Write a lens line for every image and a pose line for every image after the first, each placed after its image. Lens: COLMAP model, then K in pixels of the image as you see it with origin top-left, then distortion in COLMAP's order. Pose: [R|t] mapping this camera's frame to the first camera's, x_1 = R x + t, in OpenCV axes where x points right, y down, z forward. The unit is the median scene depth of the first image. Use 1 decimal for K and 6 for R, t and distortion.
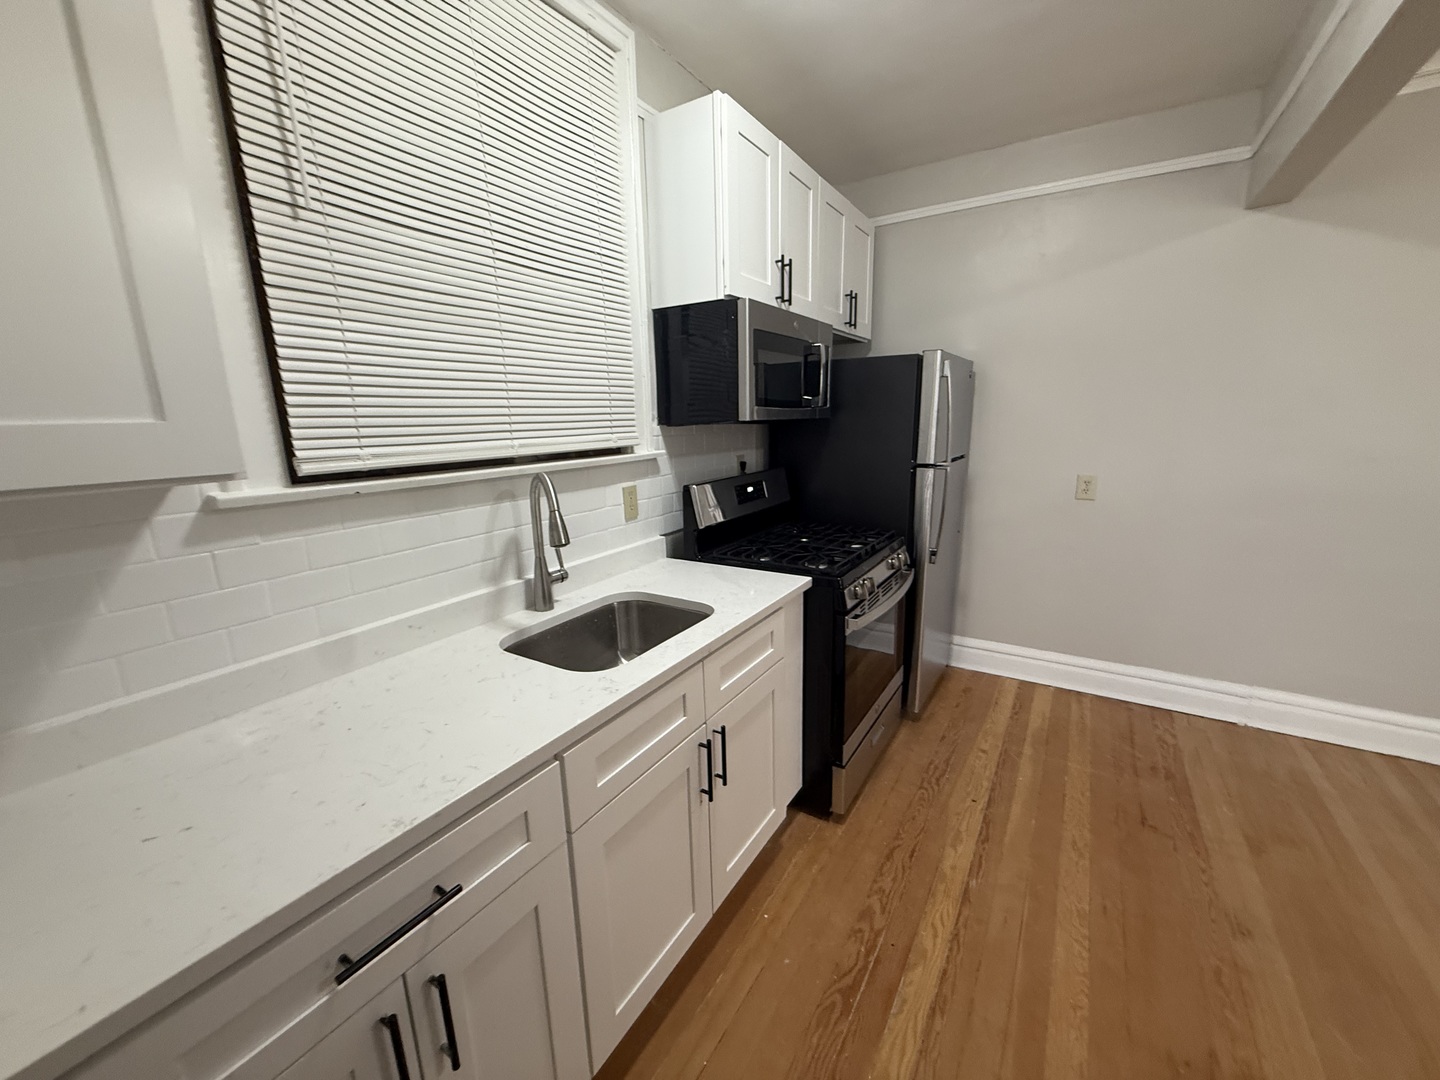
lens RADIAL K [[569.9, 0, 712.4], [0, 569.9, 540.3], [0, 0, 1]] dist [-0.000218, -0.000264]
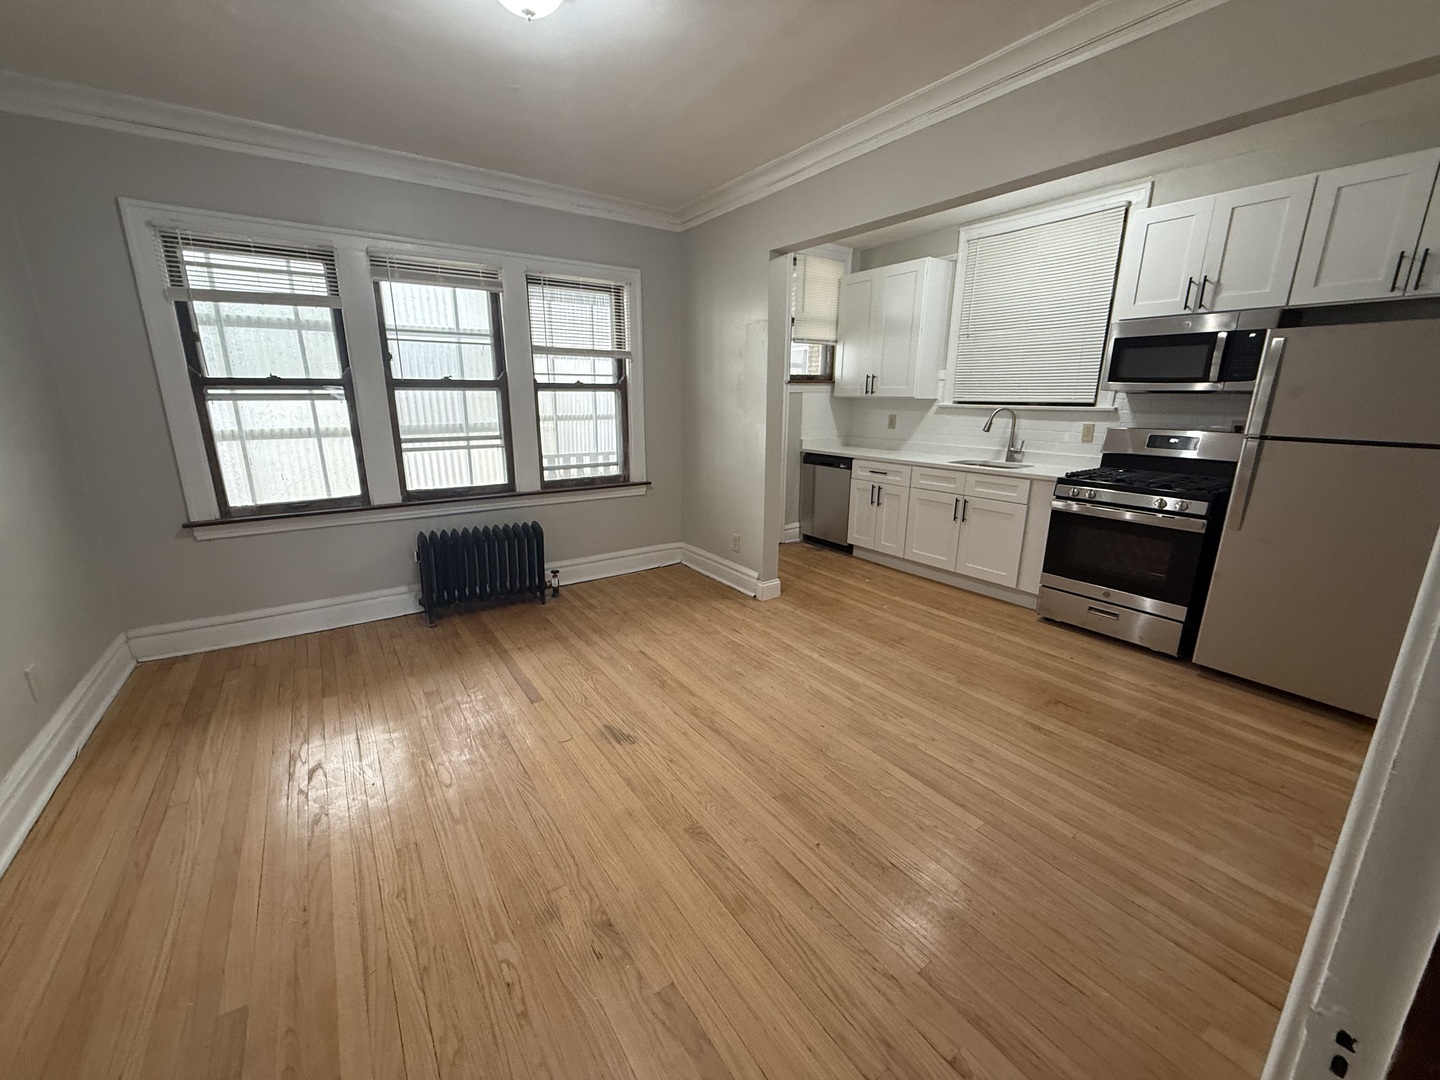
lens RADIAL K [[569.9, 0, 717.8], [0, 569.9, 538.3], [0, 0, 1]] dist [-0.000218, -0.000264]
pose [[-0.377679, 0.248988, -0.891831, 2.295903], [-0.194136, 0.920466, 0.339197, -0.159480], [0.905356, 0.301244, -0.299303, 0.598242]]
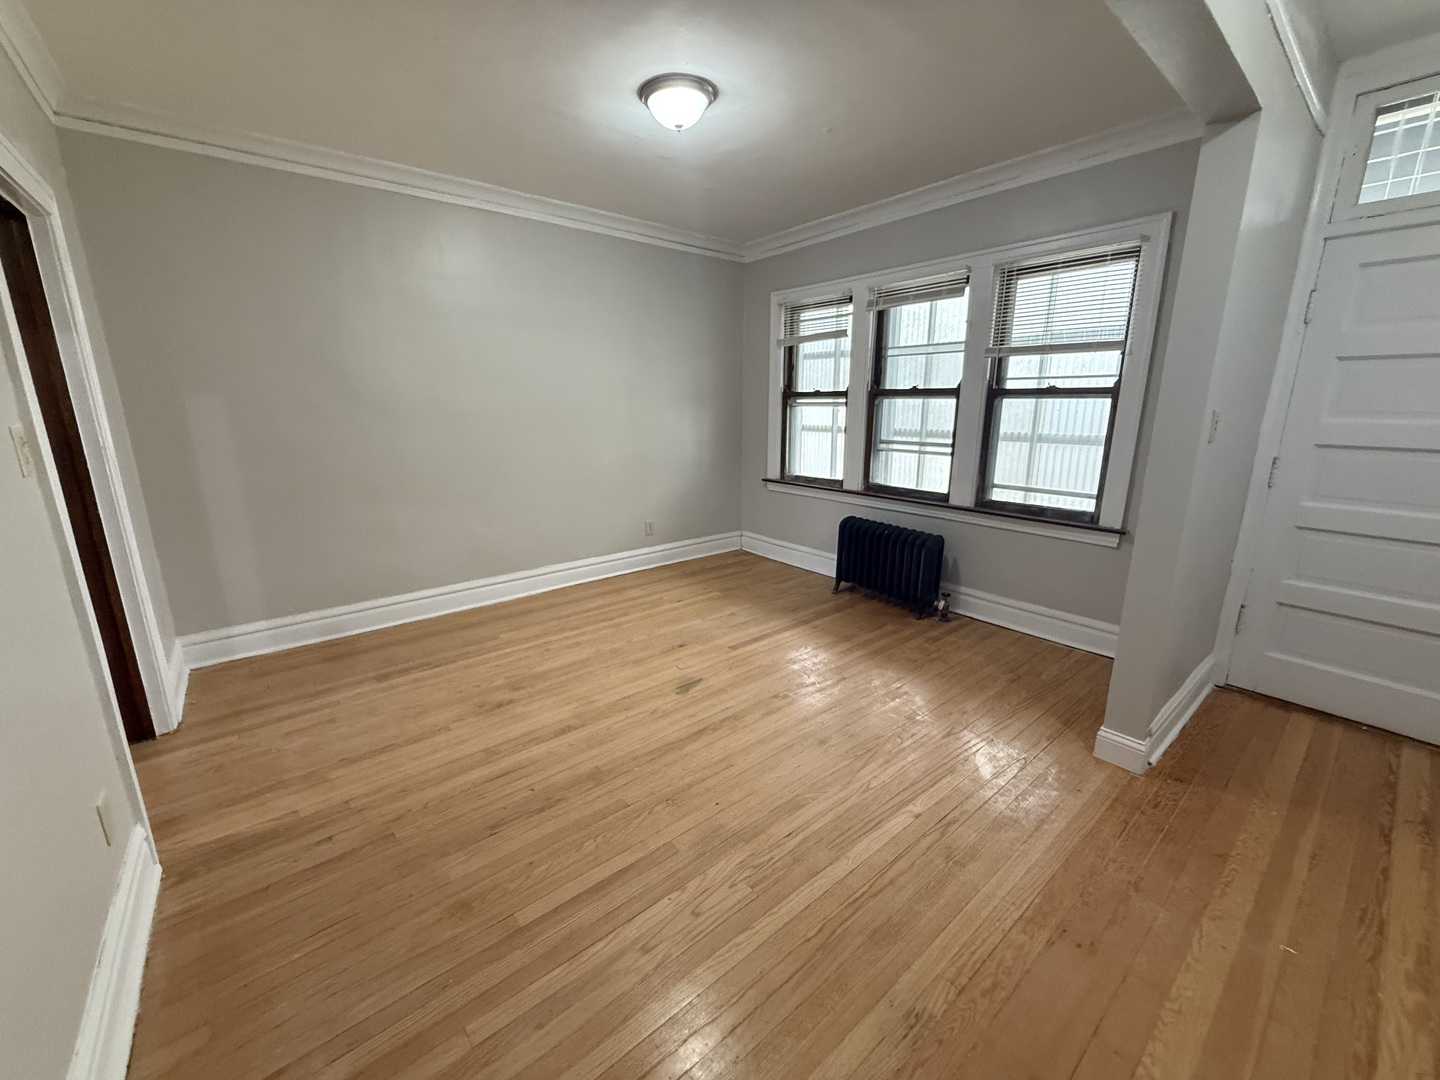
lens RADIAL K [[569.9, 0, 715.9], [0, 569.9, 537.5], [0, 0, 1]] dist [-0.000218, -0.000264]
pose [[-0.953720, -0.045252, 0.297271, 0.839801], [0.087675, 0.903806, 0.418865, -0.268091], [-0.287630, 0.425543, -0.858011, 1.266330]]
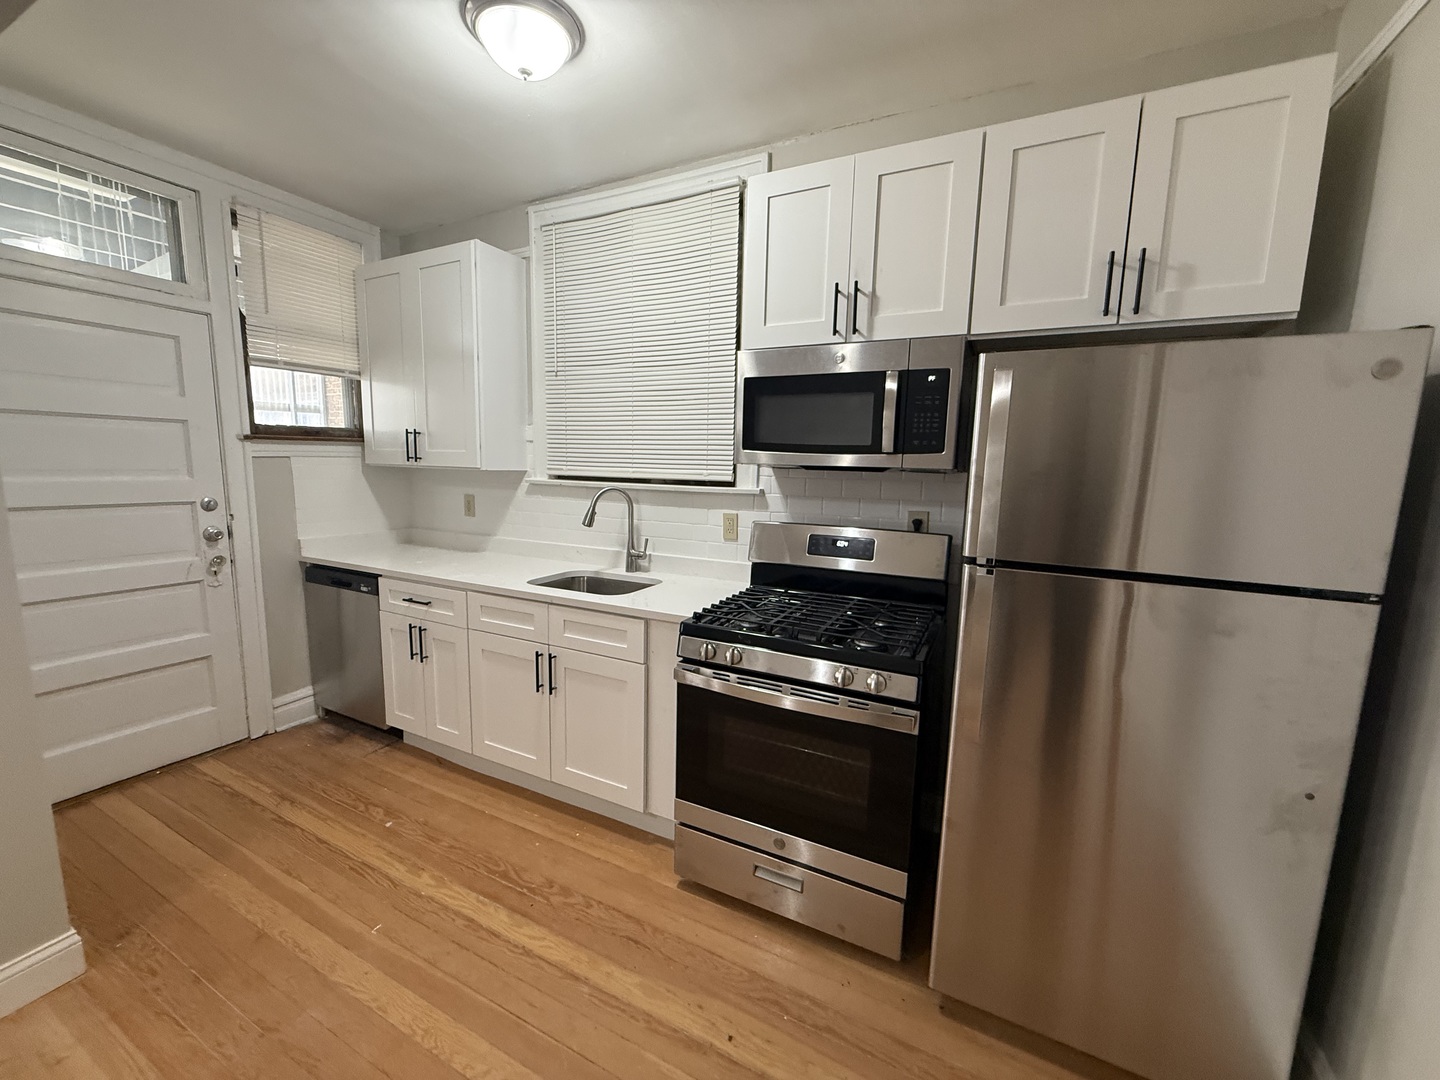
lens RADIAL K [[569.9, 0, 716.8], [0, 569.9, 538.6], [0, 0, 1]] dist [-0.000218, -0.000264]
pose [[0.104785, 0.159191, -0.981671, 1.156192], [-0.236050, 0.962878, 0.130947, -0.211788], [0.966075, 0.218002, 0.138472, 0.871314]]
